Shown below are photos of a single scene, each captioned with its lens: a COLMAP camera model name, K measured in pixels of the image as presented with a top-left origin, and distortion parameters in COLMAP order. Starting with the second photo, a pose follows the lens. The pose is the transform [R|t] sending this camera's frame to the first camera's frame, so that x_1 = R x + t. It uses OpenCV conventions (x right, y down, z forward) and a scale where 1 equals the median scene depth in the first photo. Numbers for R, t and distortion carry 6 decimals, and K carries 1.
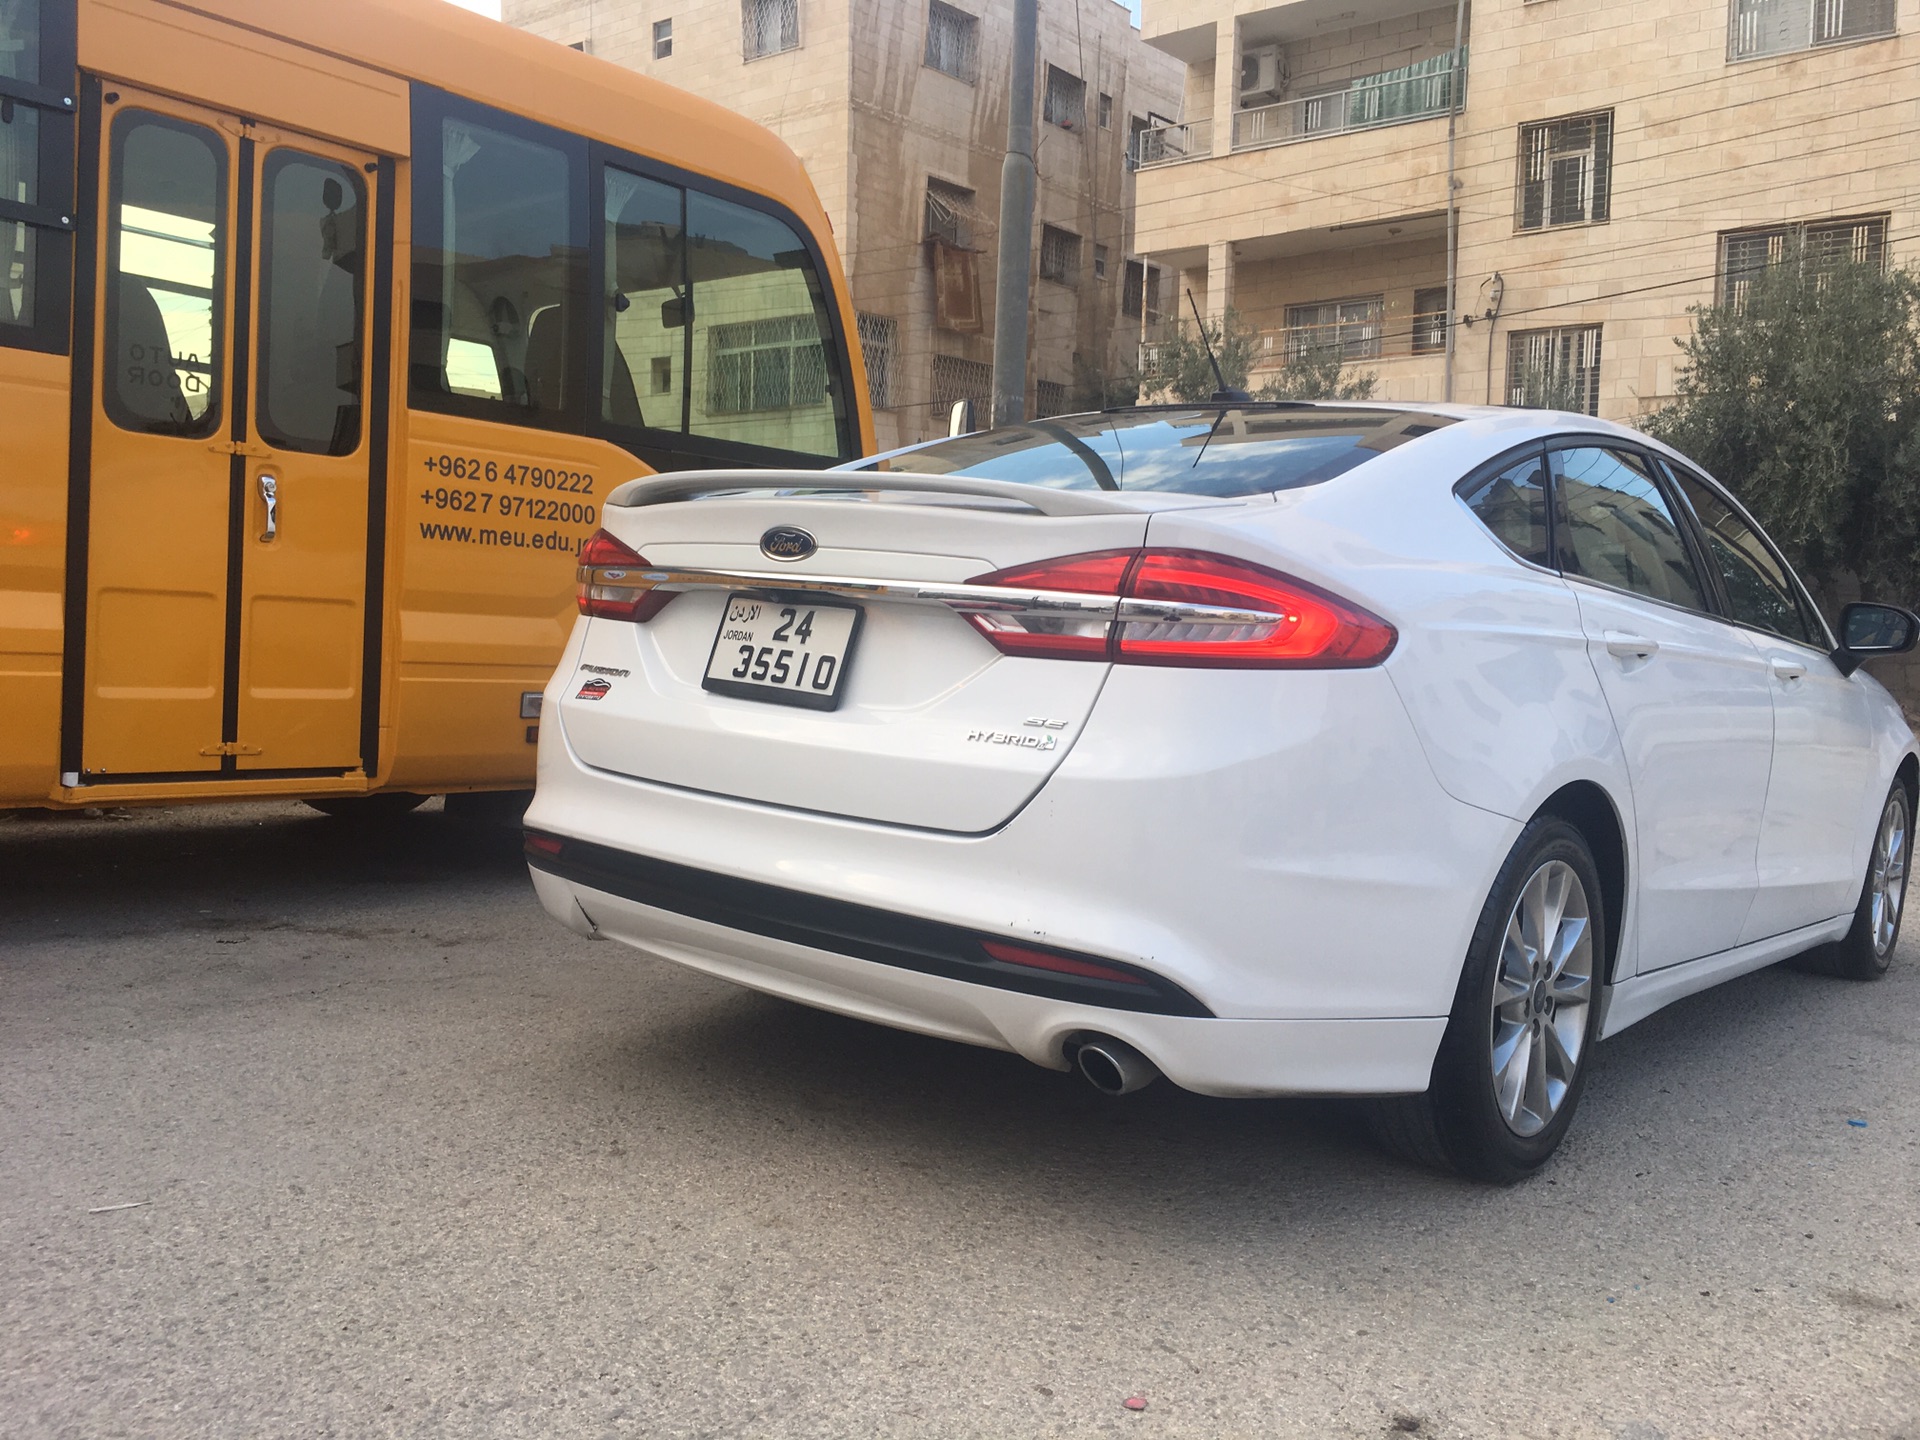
lens RADIAL K [[1620.9, 0, 950.9], [0, 1620.9, 721.6], [0, 0, 1]] dist [0.070945, -0.002192]
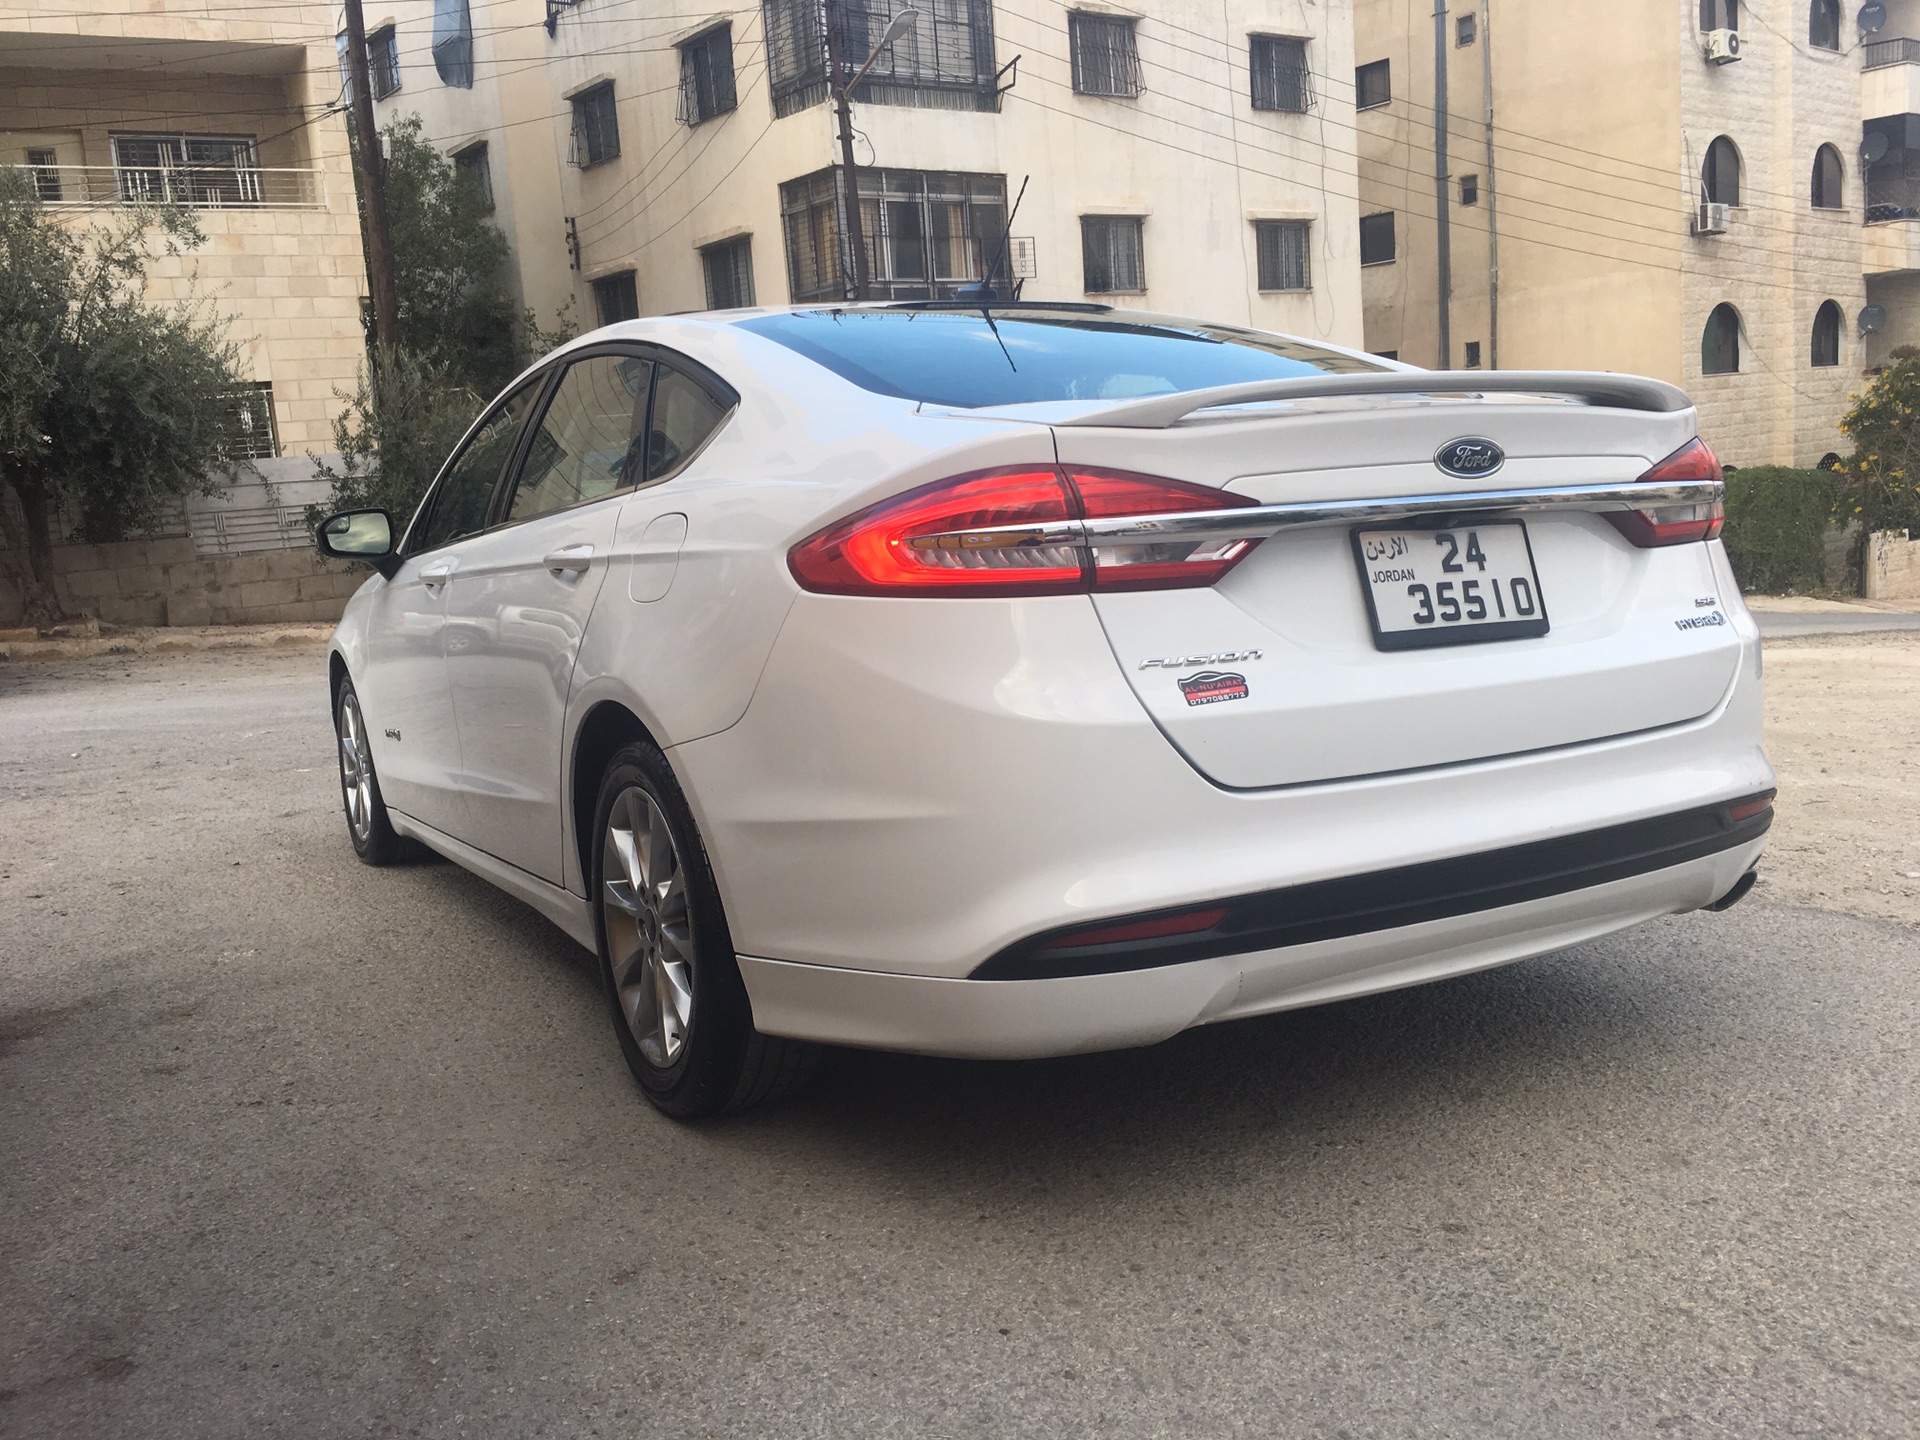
lens RADIAL K [[1614.3, 0, 951.8], [0, 1614.3, 712.1], [0, 0, 1]] dist [0.070642, -0.084202]
pose [[0.362654, -0.189703, 0.912412, -1.010716], [0.151665, 0.978024, 0.143063, -0.141897], [-0.919500, 0.086498, 0.383455, 0.926009]]
